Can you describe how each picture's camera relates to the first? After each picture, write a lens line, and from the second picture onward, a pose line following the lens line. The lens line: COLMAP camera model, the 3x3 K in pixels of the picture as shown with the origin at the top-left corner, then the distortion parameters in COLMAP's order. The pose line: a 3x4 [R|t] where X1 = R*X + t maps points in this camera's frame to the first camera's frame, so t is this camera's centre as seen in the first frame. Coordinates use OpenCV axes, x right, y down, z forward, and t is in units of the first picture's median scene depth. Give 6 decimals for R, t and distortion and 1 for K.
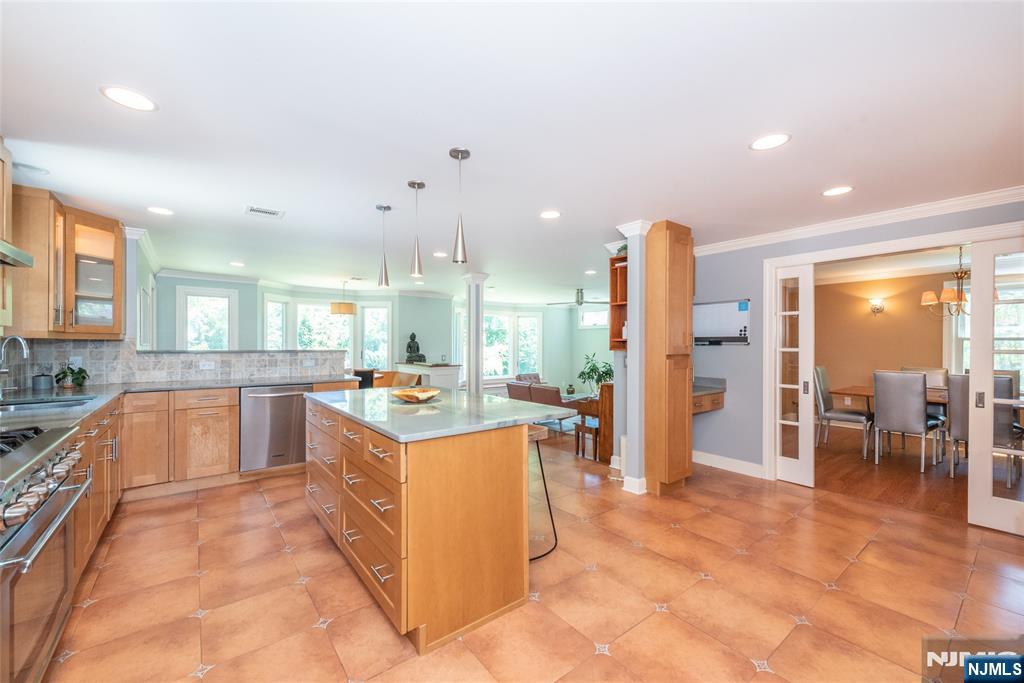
lens RADIAL K [[399.7, 0, 507.0], [0, 399.7, 344.7], [0, 0, 1]] dist [0.011251, -0.007007]
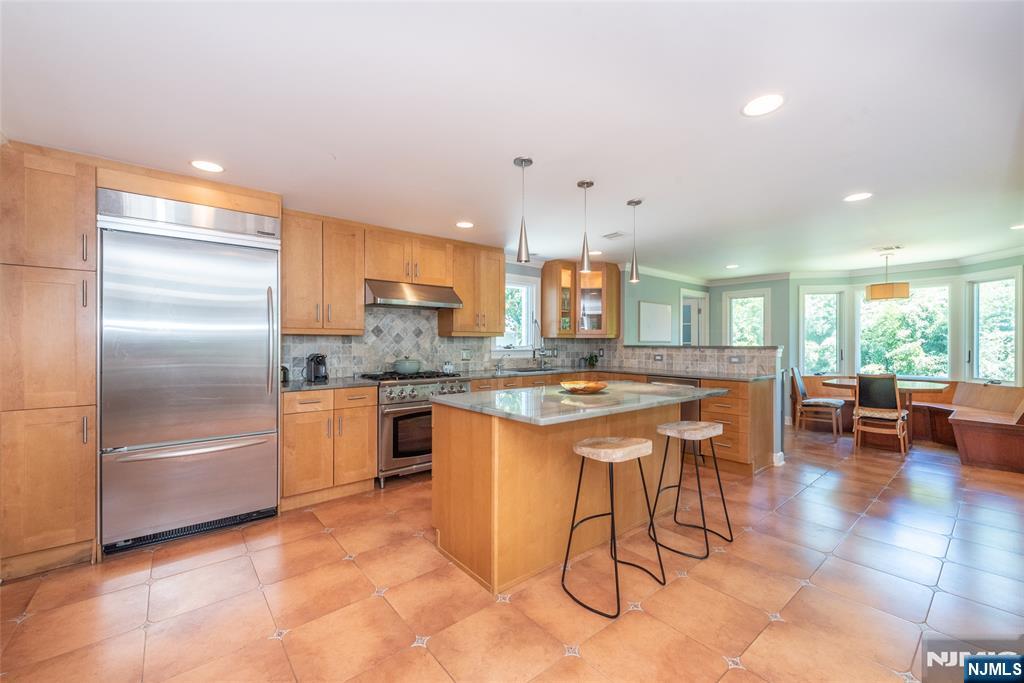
lens RADIAL K [[408.4, 0, 510.0], [0, 408.4, 346.6], [0, 0, 1]] dist [0.004155, -0.000233]
pose [[0.038045, 0.006797, -0.999253, 0.533847], [-0.000640, 0.999977, 0.006777, 0.008955], [0.999276, 0.000382, 0.038049, 0.487573]]
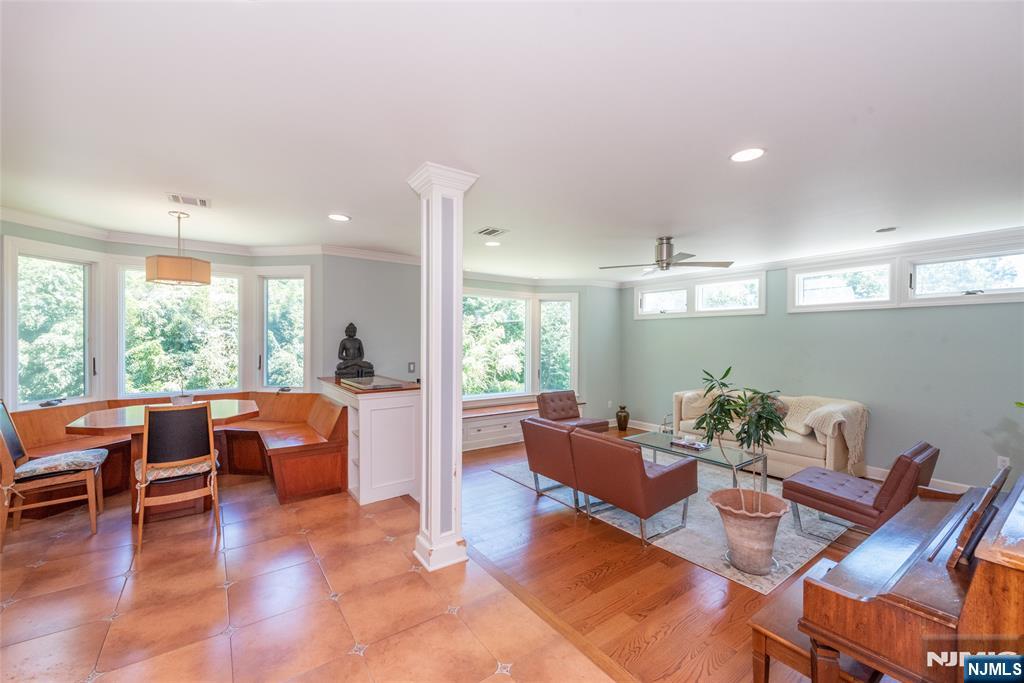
lens RADIAL K [[414.2, 0, 514.6], [0, 414.2, 343.0], [0, 0, 1]] dist [0.006892, -0.000225]
pose [[0.999763, 0.001770, -0.021700, 0.004276], [-0.001675, 0.999989, 0.004405, -0.010298], [0.021707, -0.004368, 0.999755, 0.876118]]
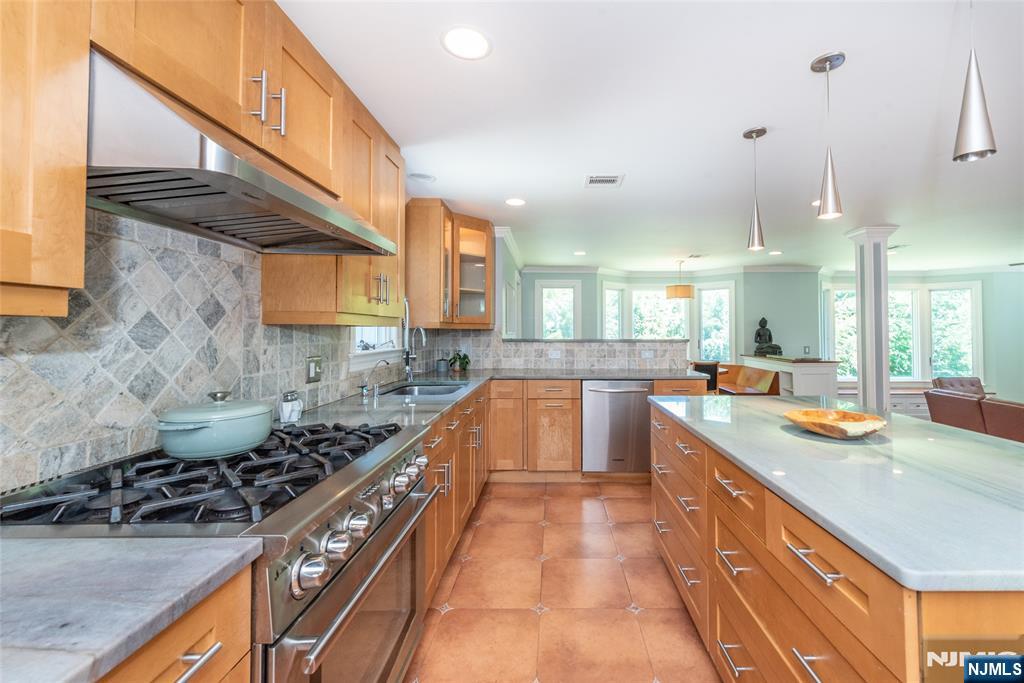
lens RADIAL K [[421.0, 0, 559.7], [0, 421.0, 320.9], [0, 0, 1]] dist [0.007466, -0.000258]
pose [[0.798684, -0.018155, -0.601477, -0.108290], [0.002380, 0.999632, -0.027012, -0.003124], [0.601746, 0.020142, 0.798433, 0.174353]]
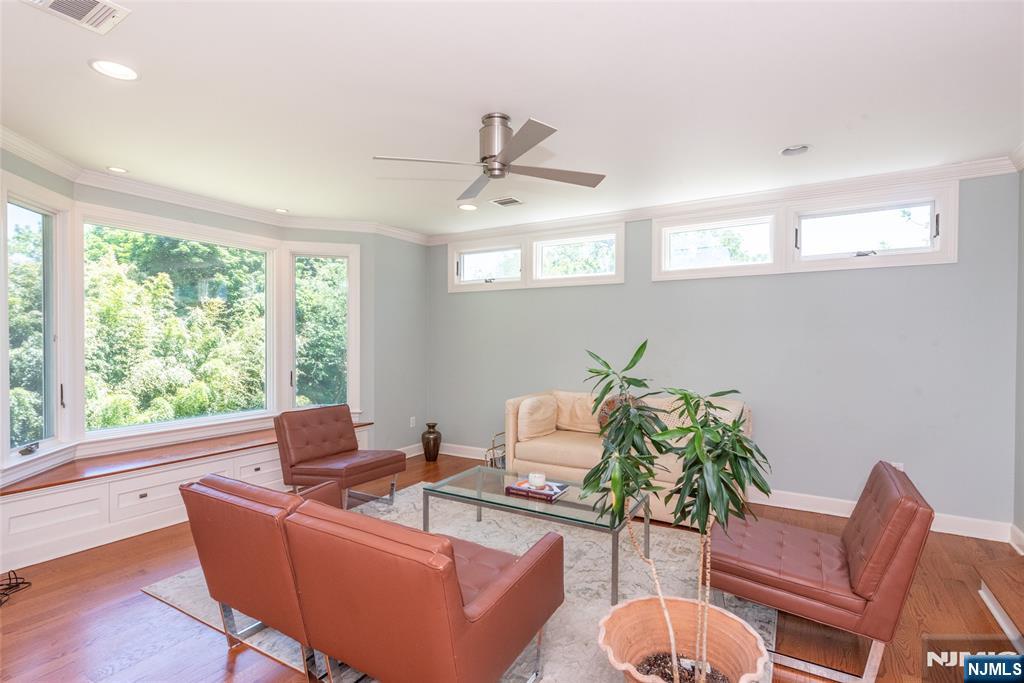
lens RADIAL K [[497.4, 0, 512.0], [0, 497.4, 341.5], [0, 0, 1]] dist [0.032233, 0.000164]
pose [[0.929840, -0.003580, 0.367945, 0.122741], [0.001948, 0.999987, 0.004807, 0.030425], [-0.367958, -0.003753, 0.929835, 1.270659]]
